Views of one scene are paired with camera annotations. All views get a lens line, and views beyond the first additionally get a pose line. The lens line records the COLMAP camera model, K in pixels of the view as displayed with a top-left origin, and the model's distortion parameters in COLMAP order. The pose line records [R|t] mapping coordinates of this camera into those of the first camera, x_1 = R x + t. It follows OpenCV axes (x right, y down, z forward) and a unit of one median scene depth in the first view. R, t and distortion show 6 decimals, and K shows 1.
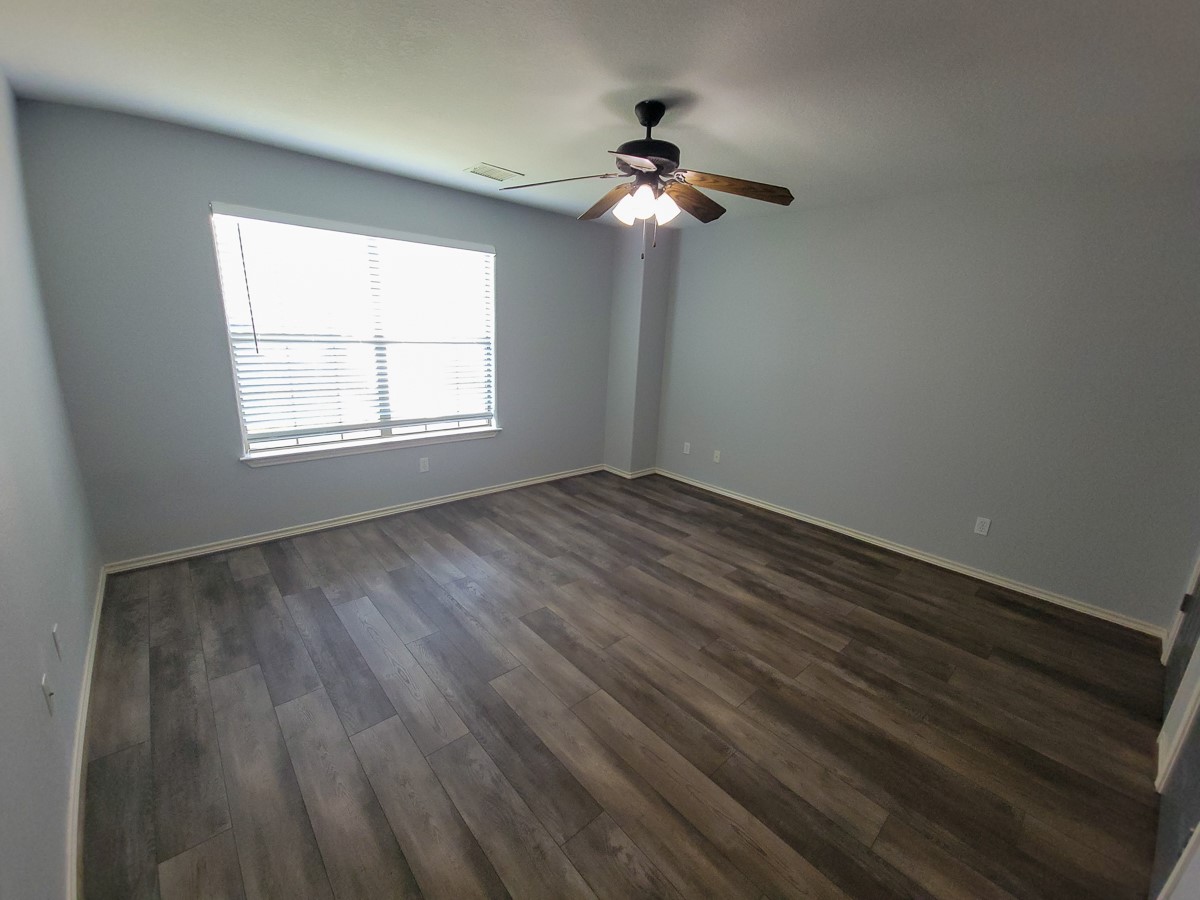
lens RADIAL K [[487.3, 0, 601.8], [0, 487.3, 451.9], [0, 0, 1]] dist [0.002781, -0.005689]
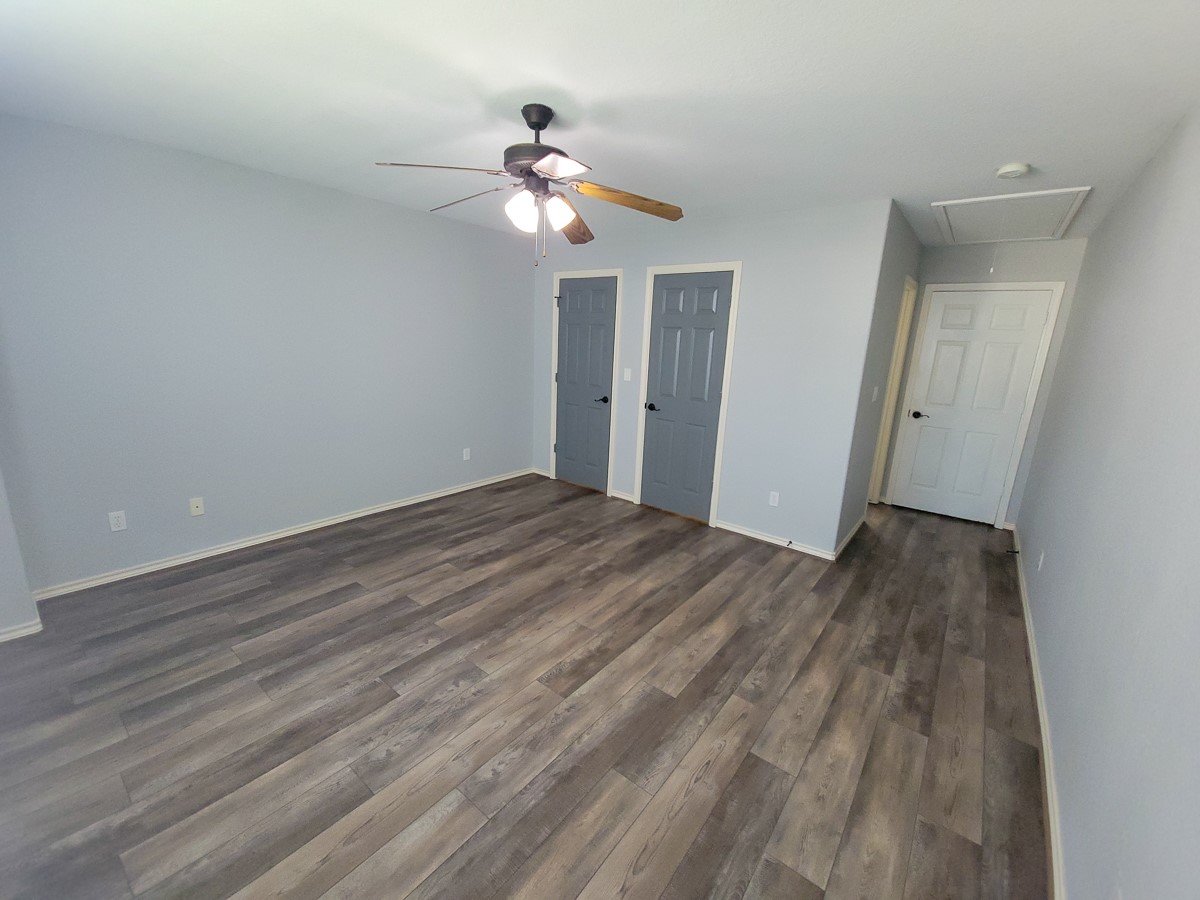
lens RADIAL K [[487.3, 0, 601.8], [0, 487.3, 451.9], [0, 0, 1]] dist [0.002781, -0.005689]
pose [[-0.170176, -0.278721, 0.945175, -0.797821], [0.194782, 0.930726, 0.309530, -0.270440], [-0.965971, 0.236778, -0.104097, 0.883071]]
